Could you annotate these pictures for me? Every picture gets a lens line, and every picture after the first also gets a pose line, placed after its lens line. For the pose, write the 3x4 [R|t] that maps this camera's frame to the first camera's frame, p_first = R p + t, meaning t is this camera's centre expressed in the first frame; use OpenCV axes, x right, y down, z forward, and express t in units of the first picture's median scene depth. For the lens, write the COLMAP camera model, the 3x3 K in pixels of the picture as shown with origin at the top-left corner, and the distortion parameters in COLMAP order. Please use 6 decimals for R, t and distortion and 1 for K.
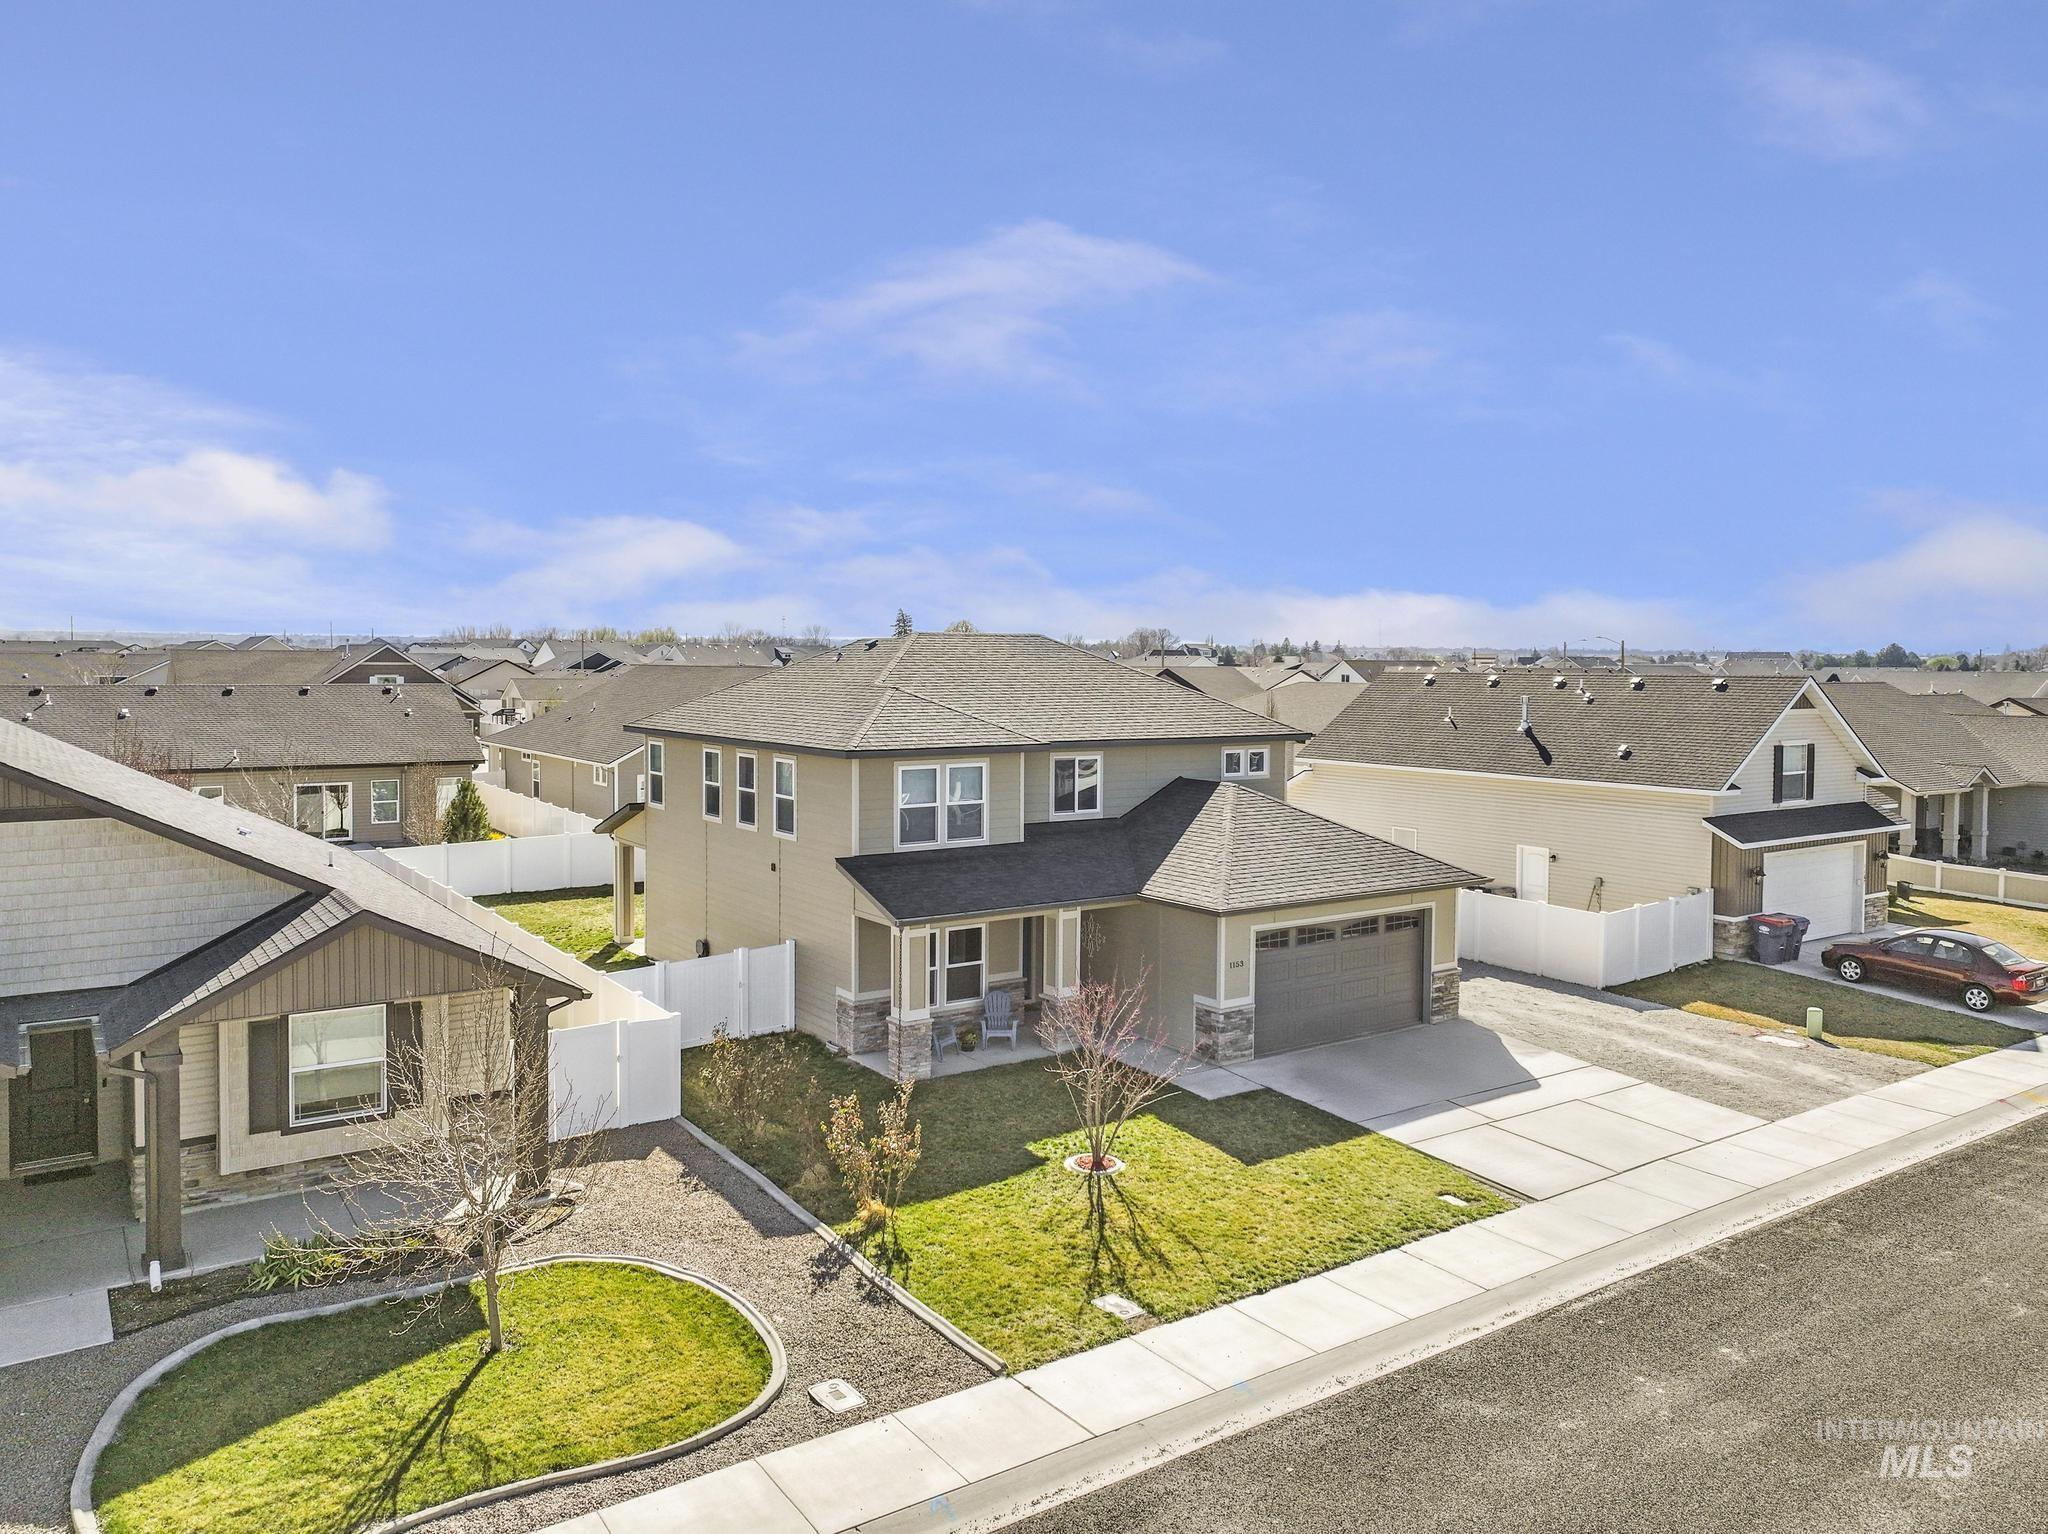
lens RADIAL K [[1483.1, 0, 1030.8], [0, 1483.1, 678.2], [0, 0, 1]] dist [0.005081, 0.012956]
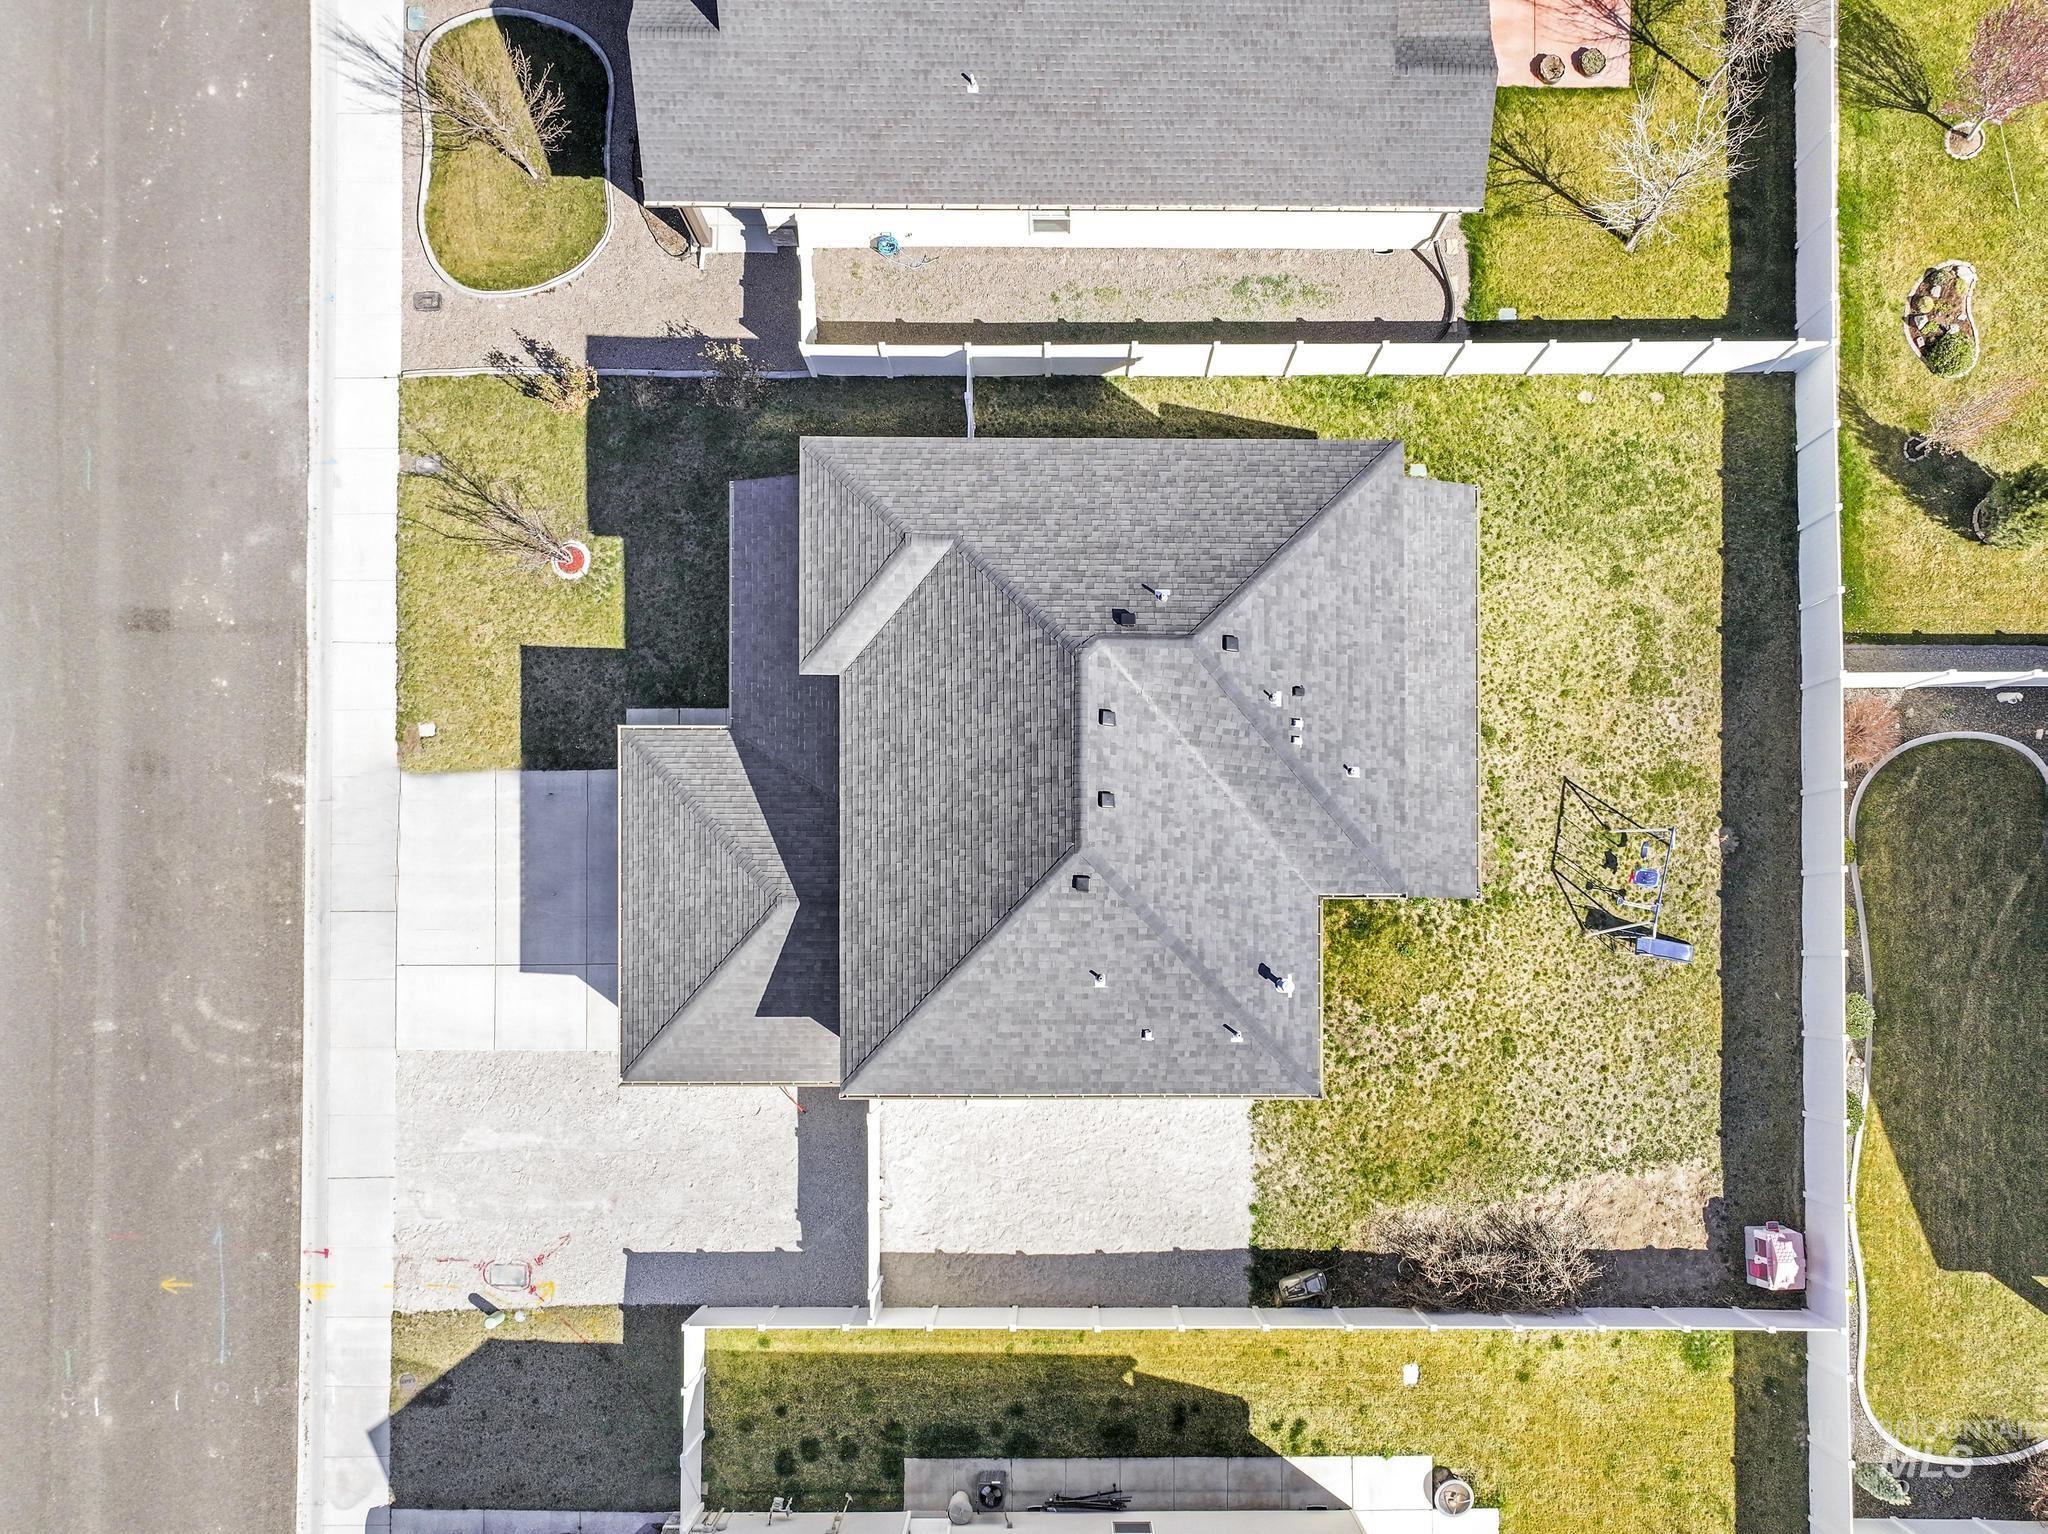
lens RADIAL K [[1475.4, 0, 1036.0], [0, 1475.4, 727.1], [0, 0, 1]] dist [-0.001621, 0.020141]
pose [[-0.570563, 0.821021, -0.019529, -0.062686], [-0.016615, 0.012235, 0.999787, -1.279359], [0.821086, 0.570766, 0.006660, 1.560131]]
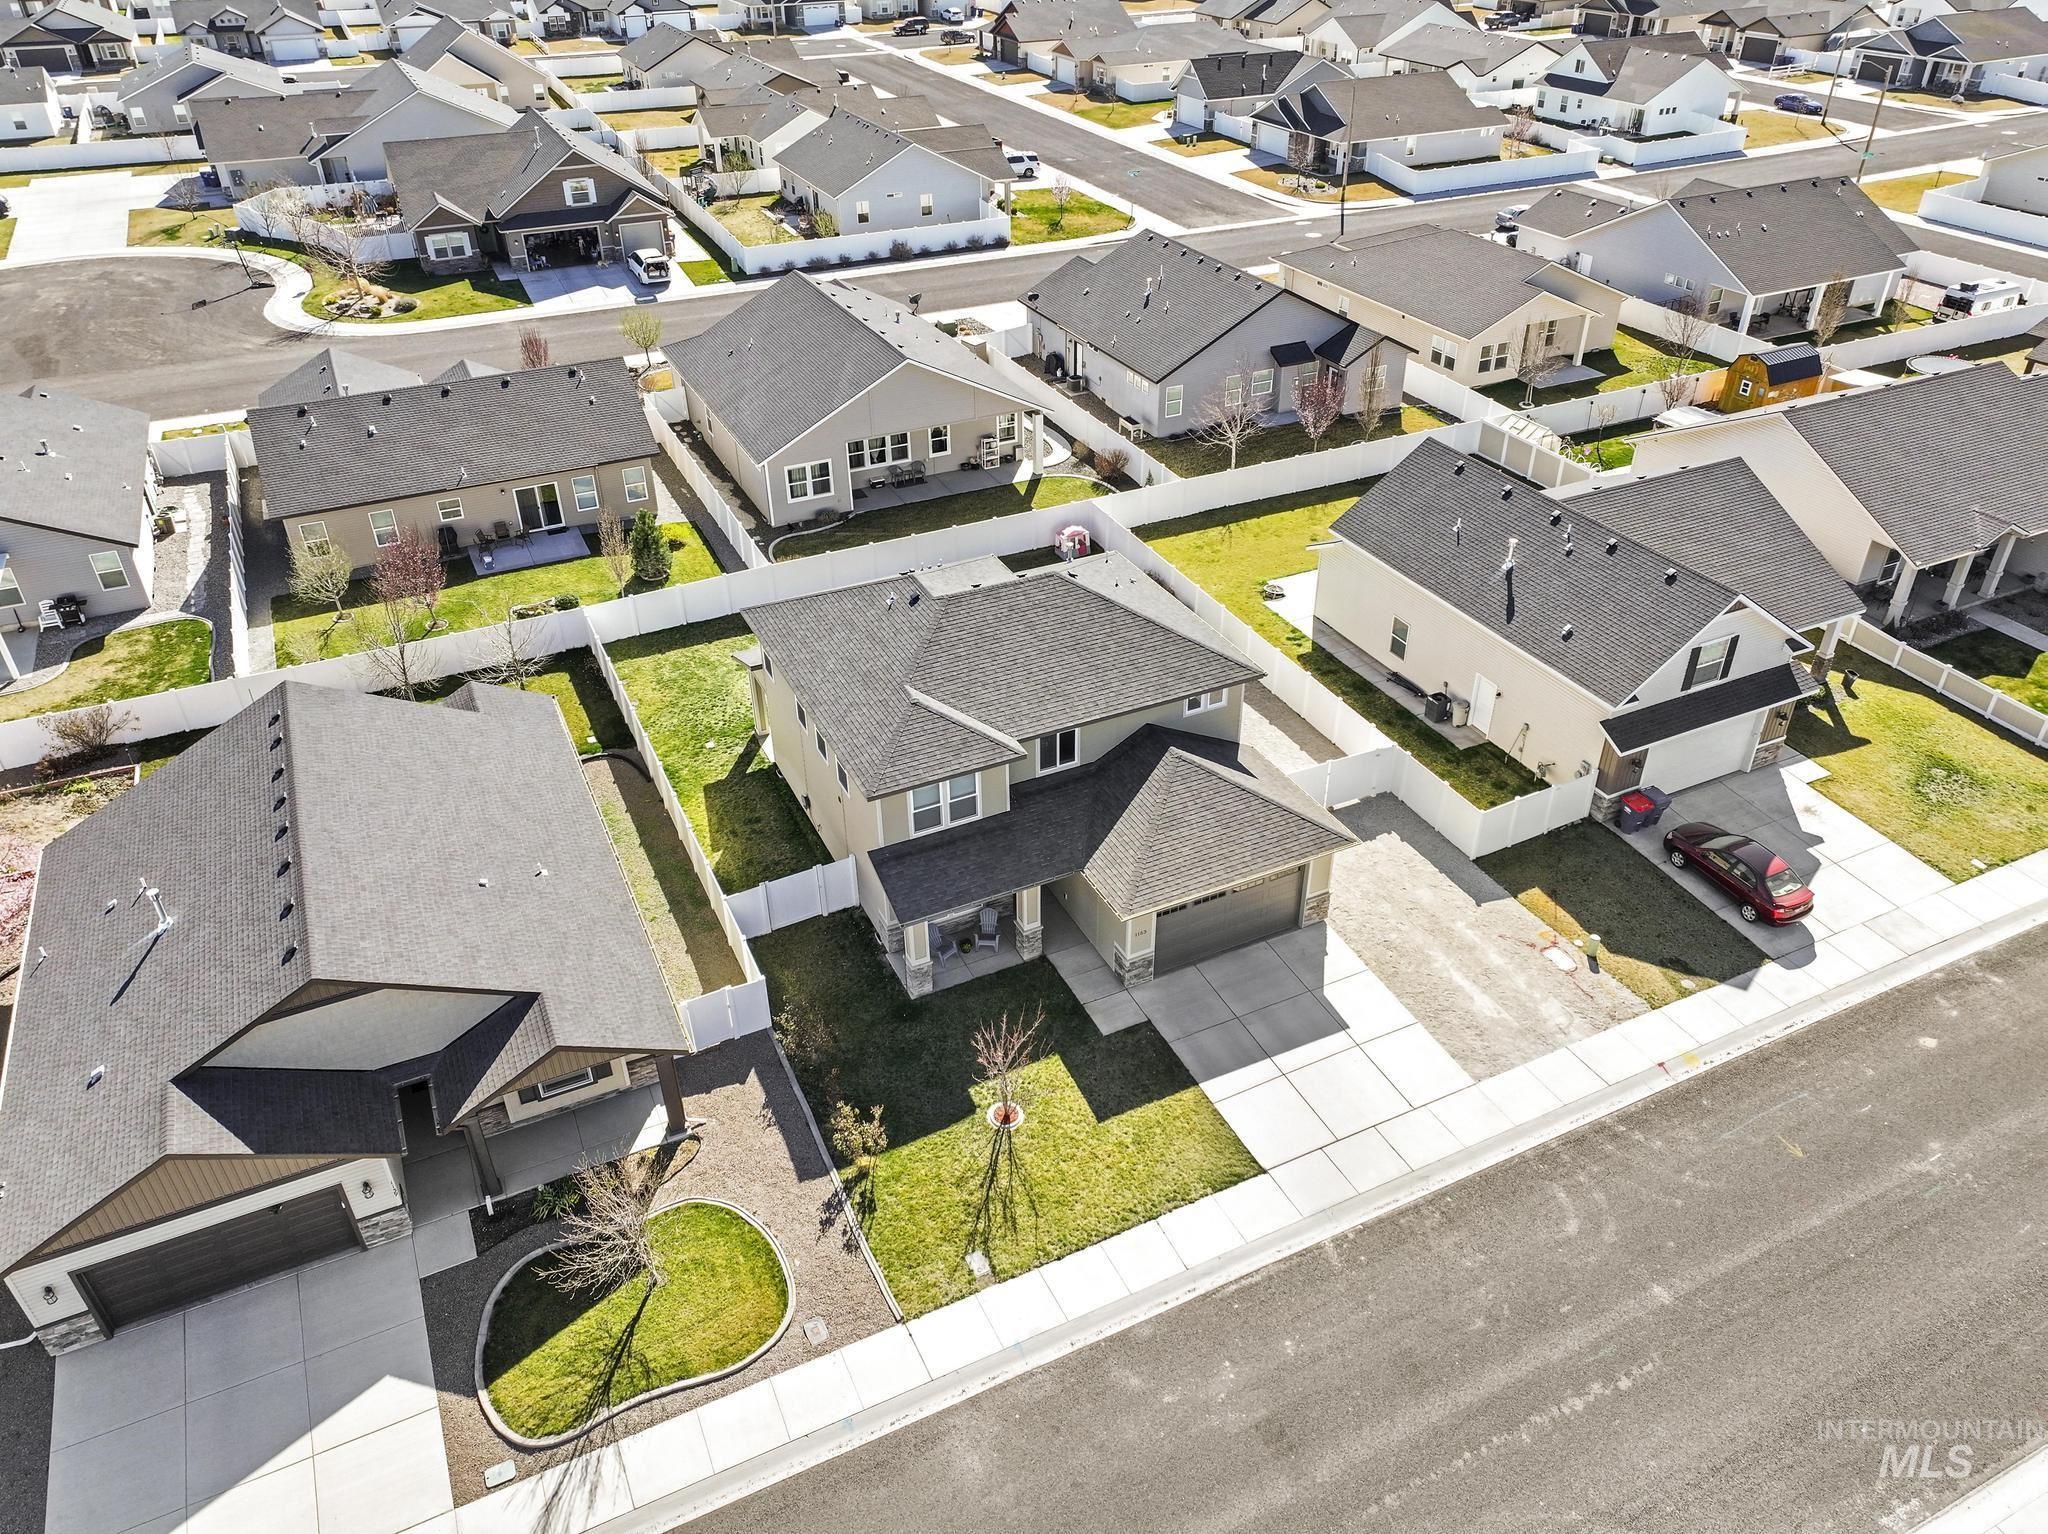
lens RADIAL K [[1475.4, 0, 1036.0], [0, 1475.4, 727.1], [0, 0, 1]] dist [-0.001621, 0.020141]
pose [[0.987648, 0.070609, -0.139880, 0.289838], [0.012327, 0.854932, 0.518593, -0.939431], [0.156205, -0.513912, 0.843501, -0.167664]]
